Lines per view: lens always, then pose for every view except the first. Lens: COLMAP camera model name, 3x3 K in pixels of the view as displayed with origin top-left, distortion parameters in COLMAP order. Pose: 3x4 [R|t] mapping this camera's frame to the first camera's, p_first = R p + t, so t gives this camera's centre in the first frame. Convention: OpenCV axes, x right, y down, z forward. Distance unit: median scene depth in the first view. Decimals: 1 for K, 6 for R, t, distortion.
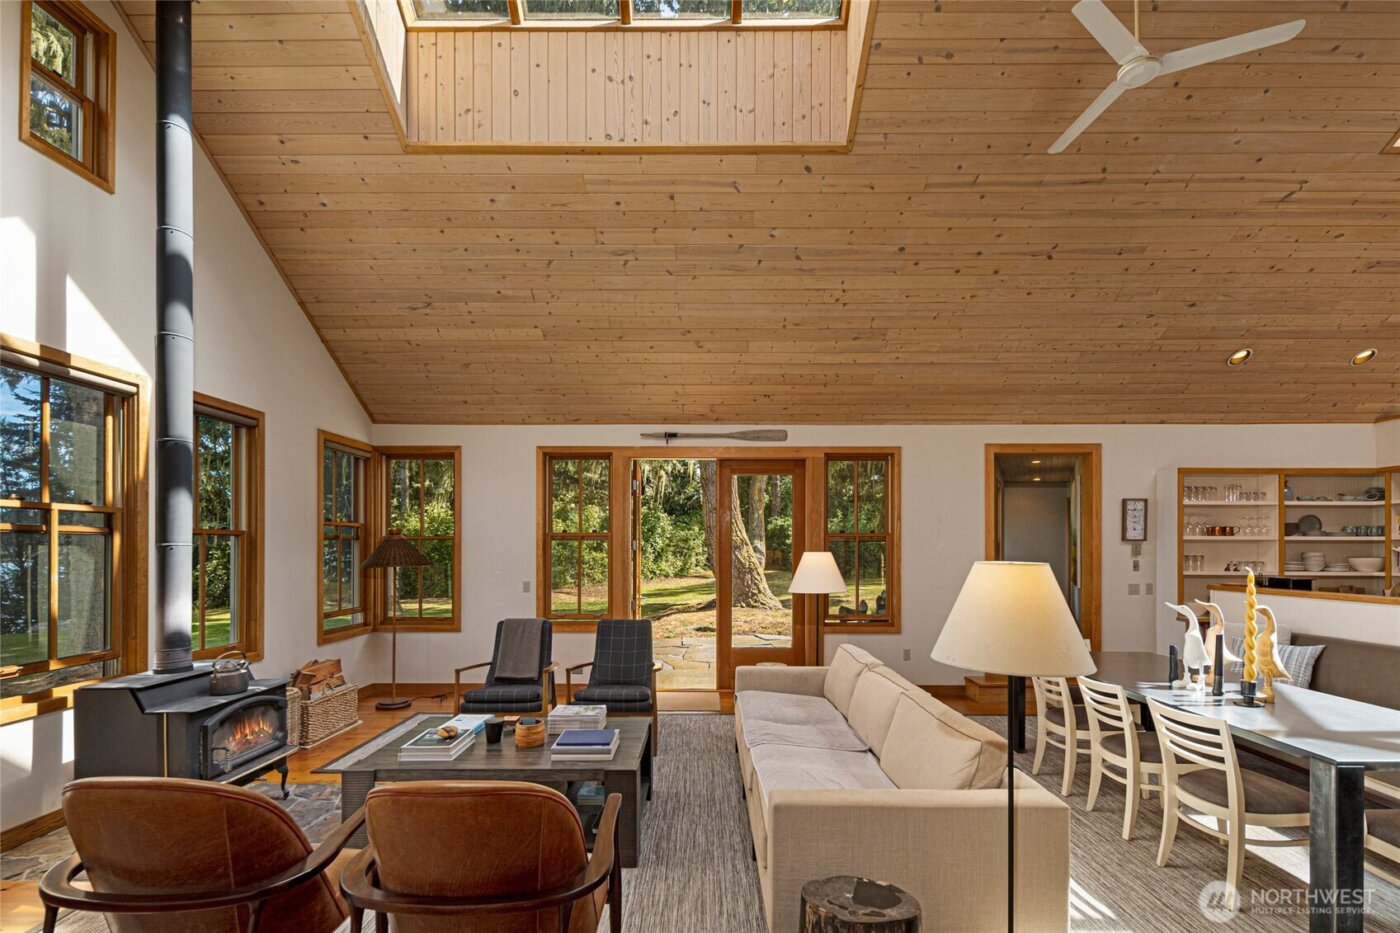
lens RADIAL K [[611.7, 0, 712.0], [0, 611.7, 546.7], [0, 0, 1]] dist [0.004097, -0.001664]
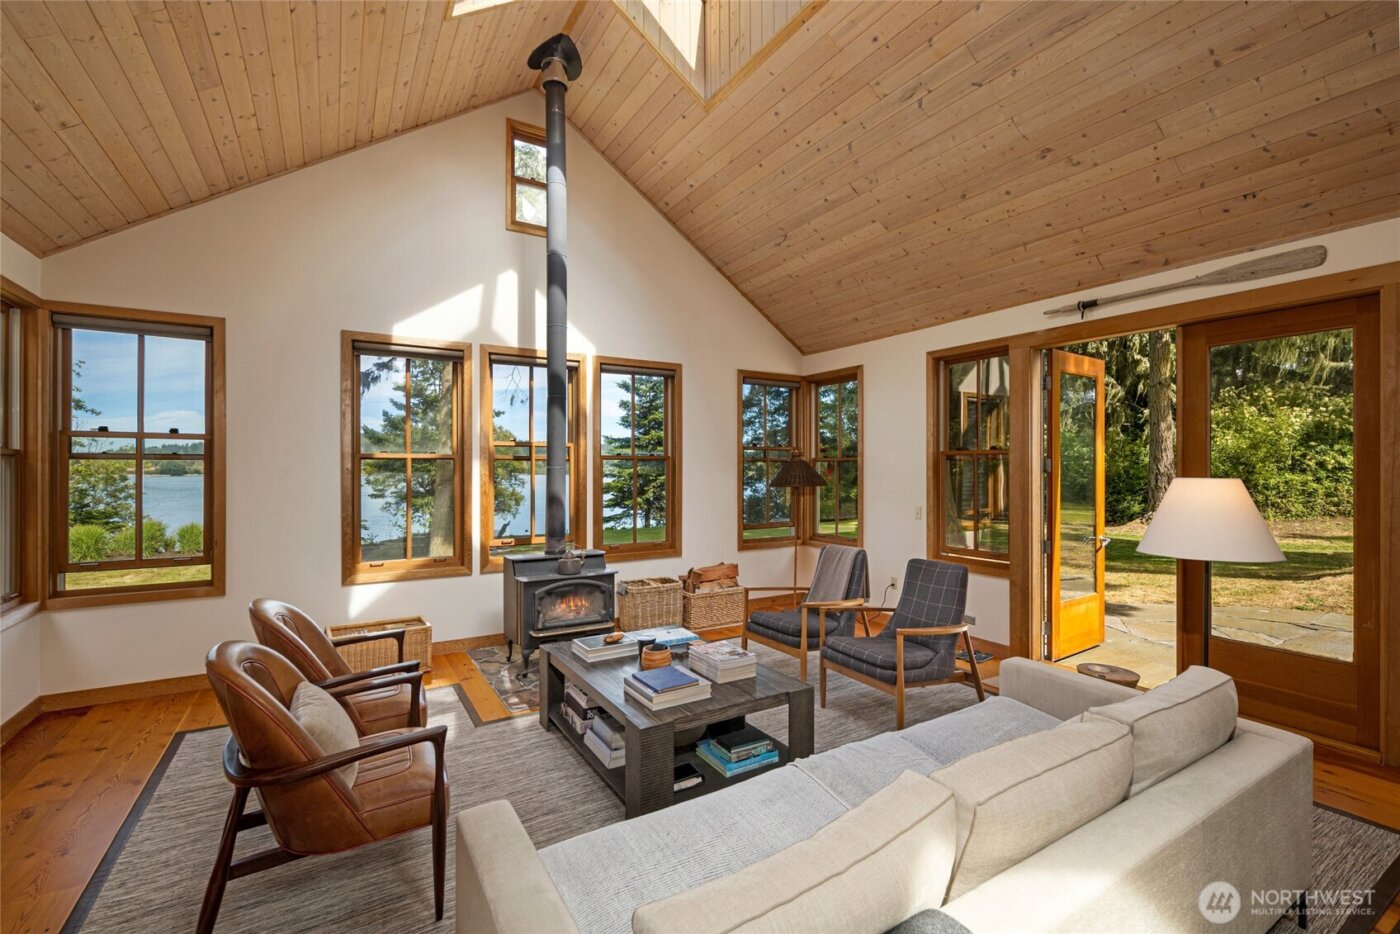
lens RADIAL K [[611.7, 0, 701.7], [0, 611.7, 467.1], [0, 0, 1]] dist [0.004097, -0.001664]
pose [[0.522521, -0.001210, -0.852625, 0.313143], [0.002684, 0.999996, 0.000225, -0.002392], [0.852622, -0.002407, 0.522523, 0.296119]]
